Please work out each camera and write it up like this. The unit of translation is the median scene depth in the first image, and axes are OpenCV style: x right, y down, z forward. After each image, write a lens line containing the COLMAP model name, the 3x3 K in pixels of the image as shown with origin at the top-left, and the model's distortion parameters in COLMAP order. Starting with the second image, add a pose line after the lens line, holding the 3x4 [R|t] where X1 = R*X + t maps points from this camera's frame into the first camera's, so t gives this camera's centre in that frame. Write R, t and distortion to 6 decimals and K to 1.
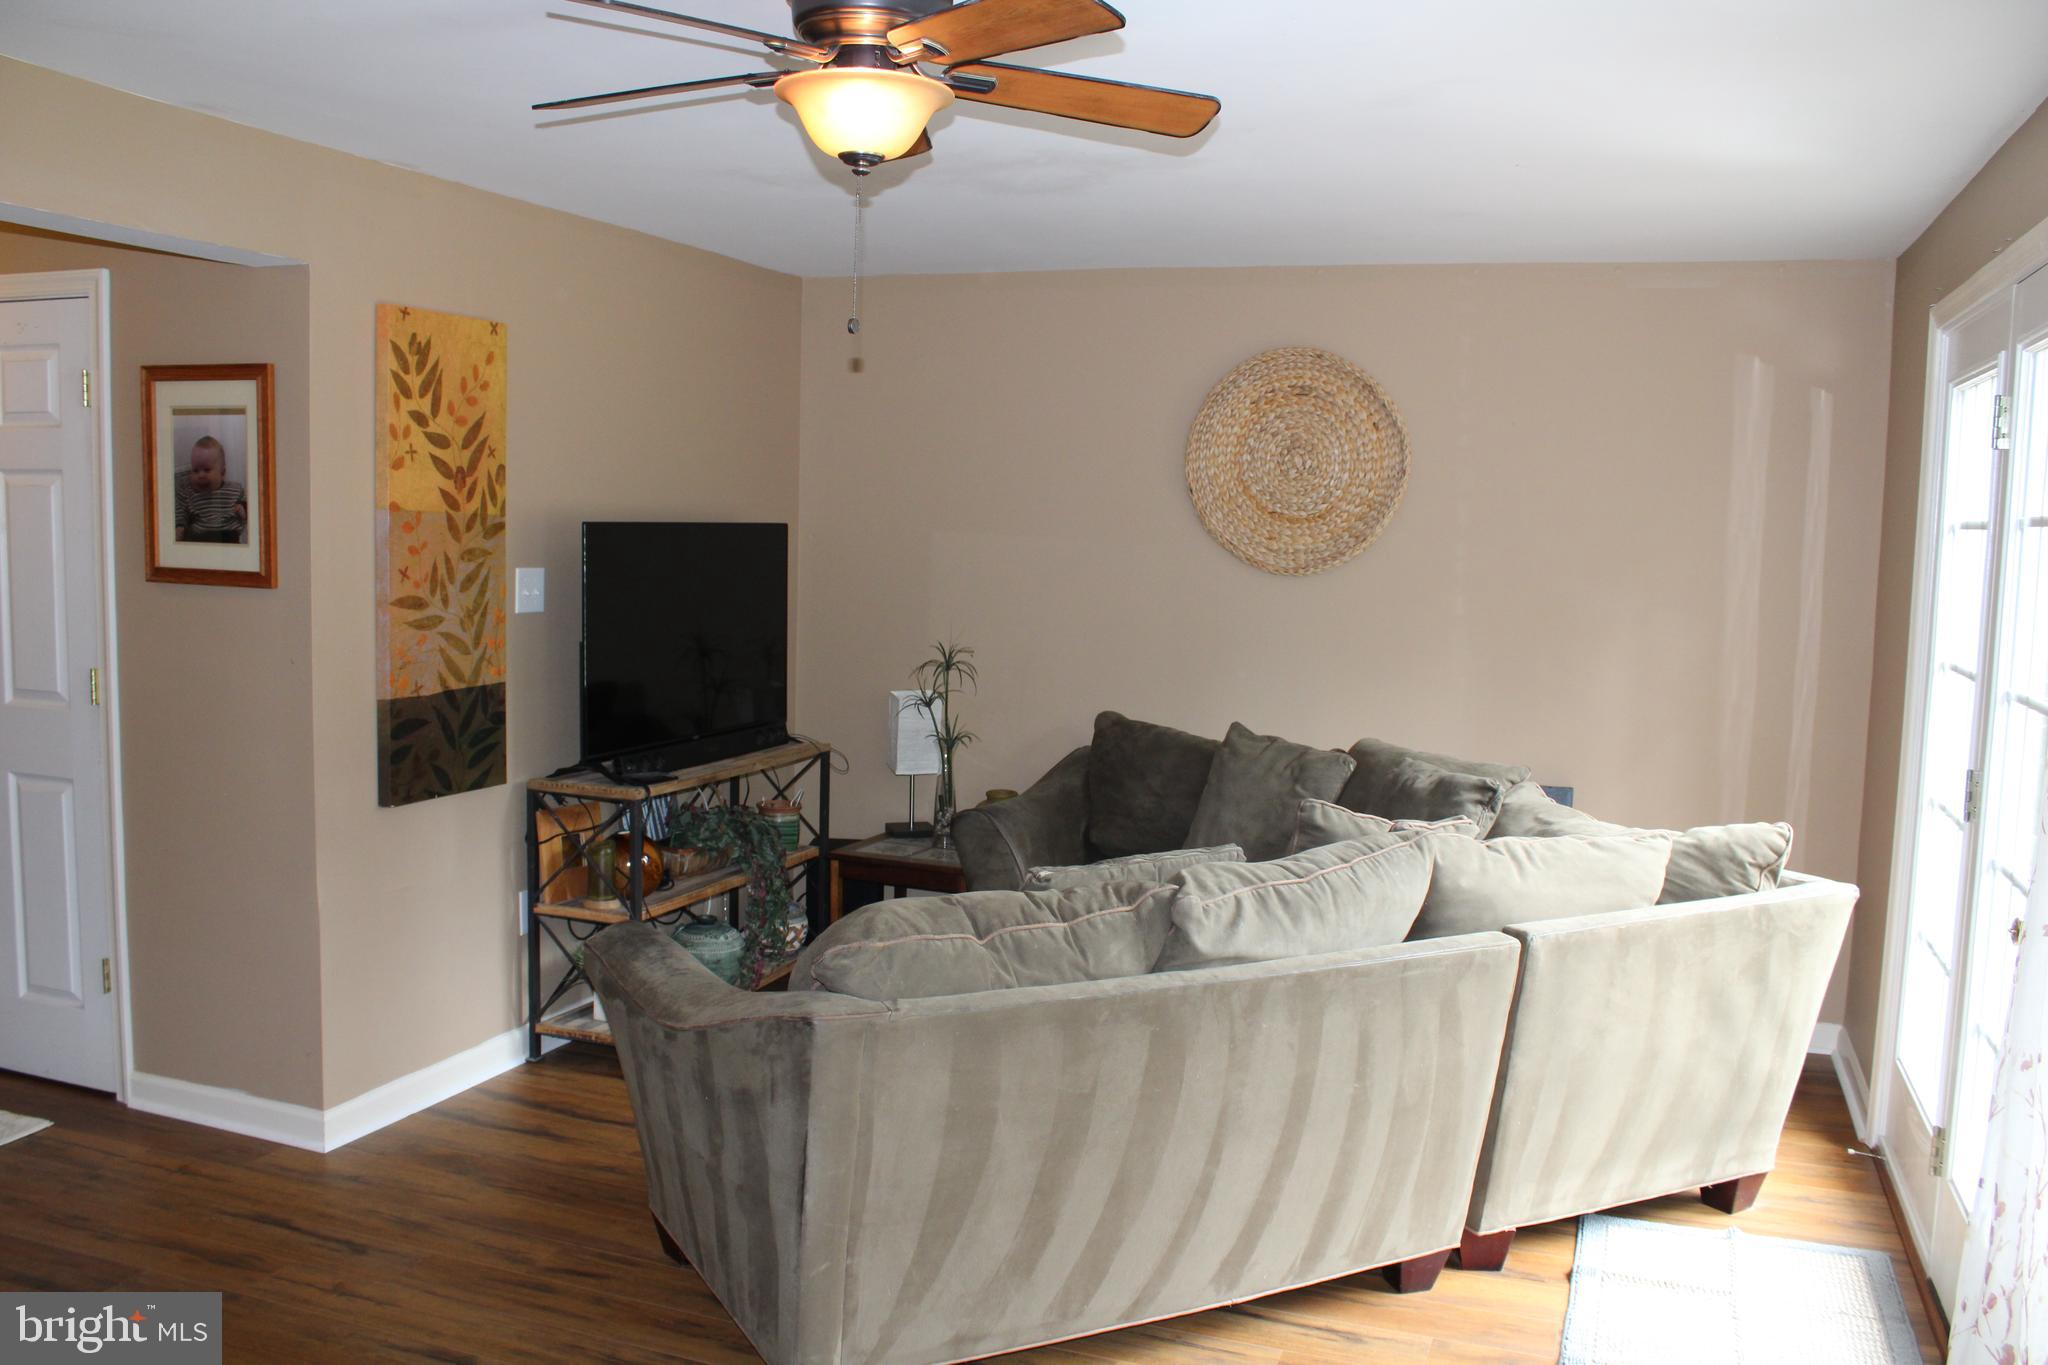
lens RADIAL K [[1761.5, 0, 1024.0], [0, 1761.5, 682.5], [0, 0, 1]] dist [-0.005050, -0.001518]
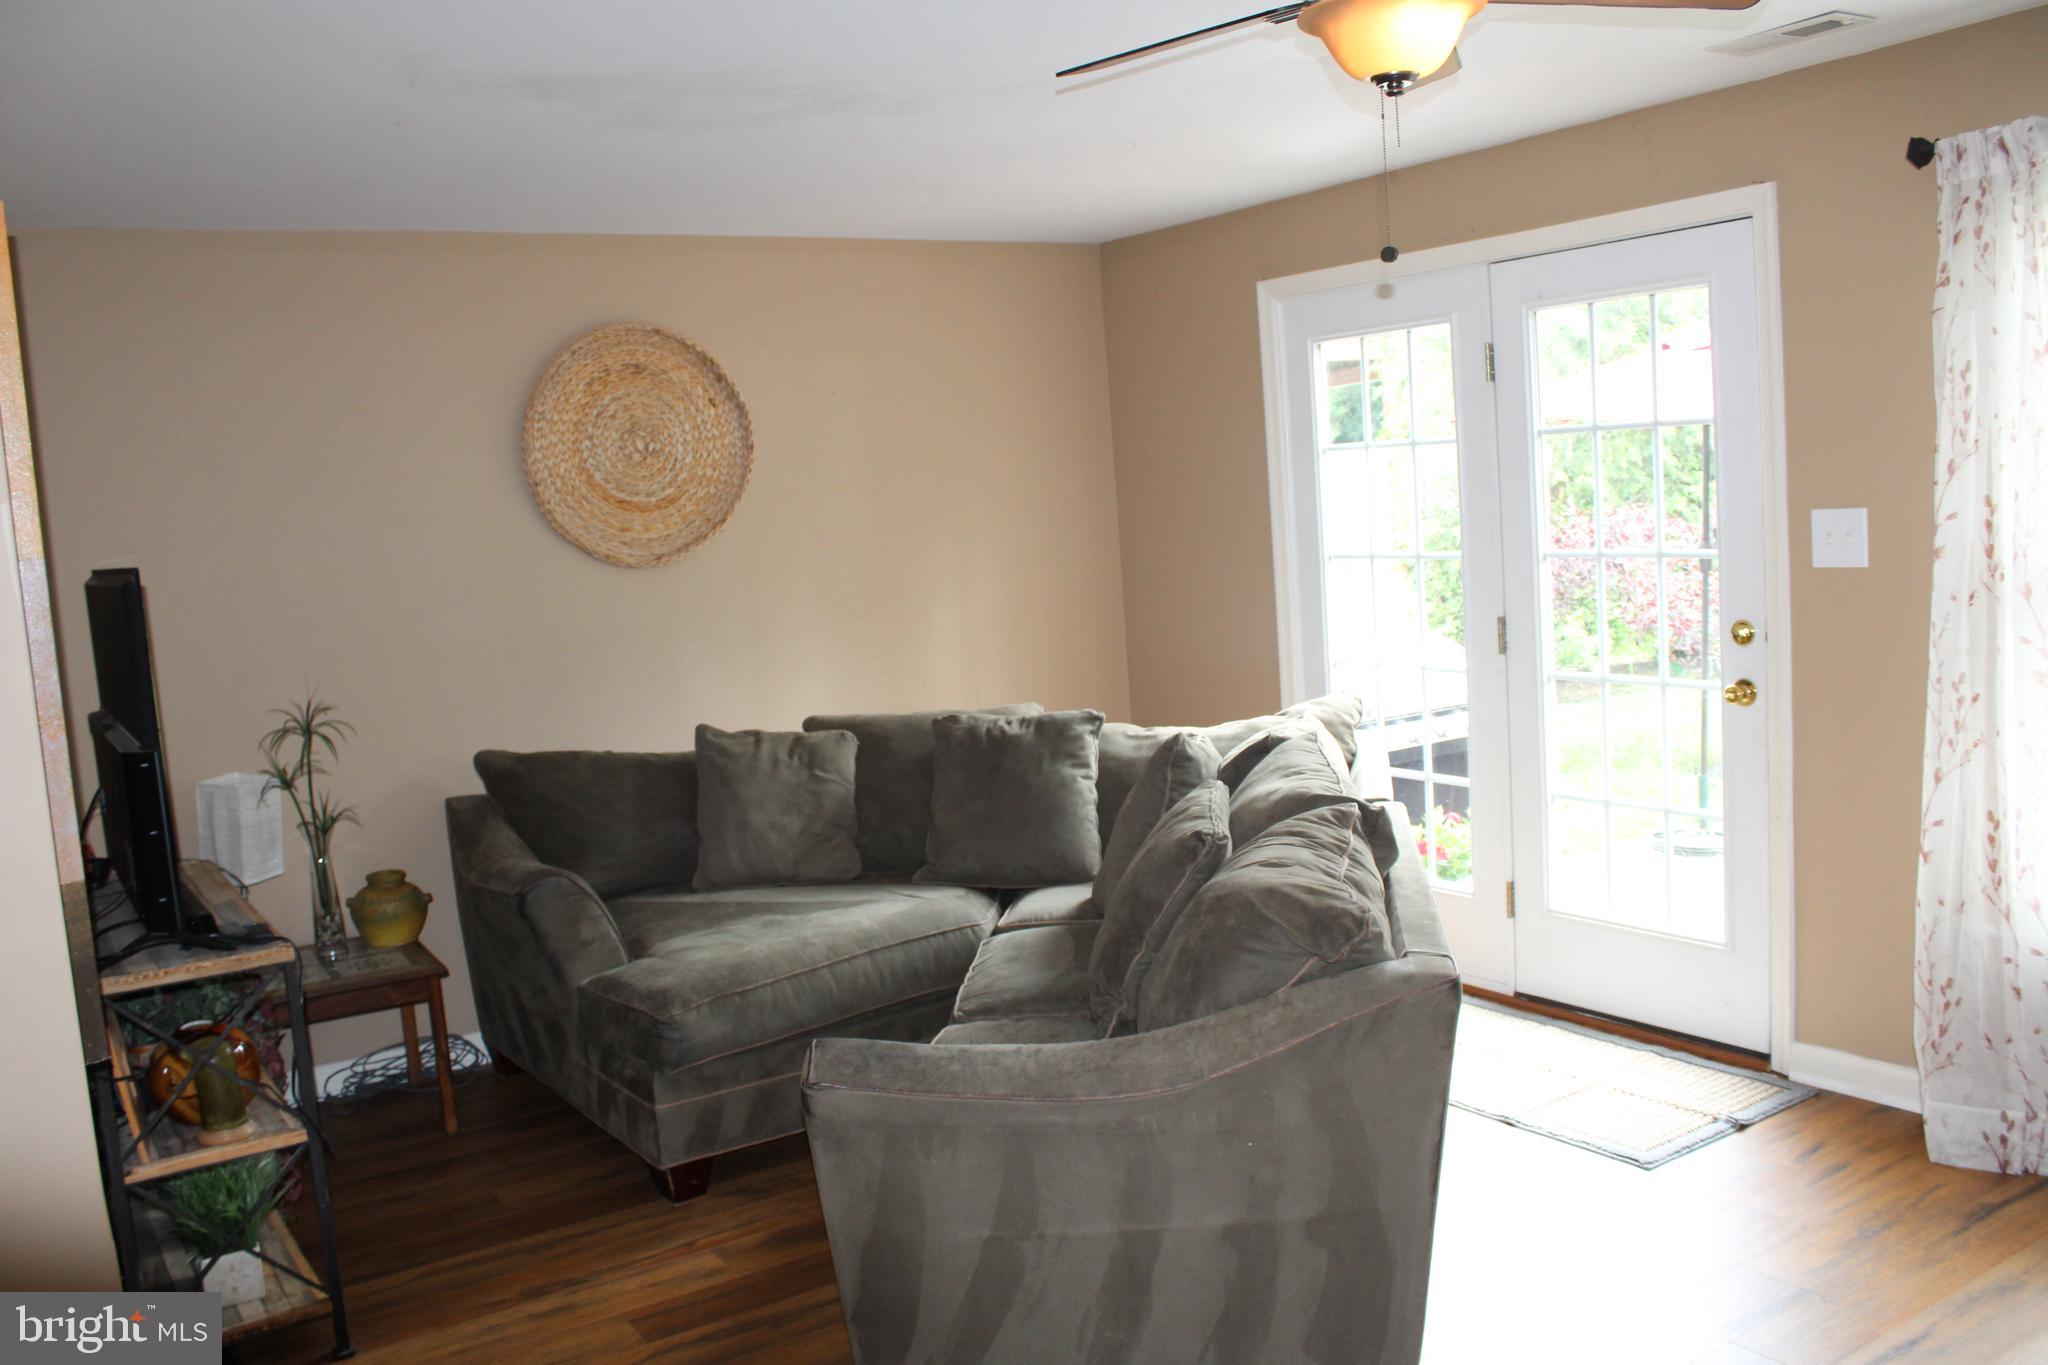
lens RADIAL K [[1723.4, 0, 1026.9], [0, 1723.4, 701.0], [0, 0, 1]] dist [-0.167025, 0.156652]
pose [[0.589140, -0.164733, 0.791061, -0.457121], [0.161199, 0.983280, 0.084709, -0.035548], [-0.791789, 0.077613, 0.605844, 0.304627]]
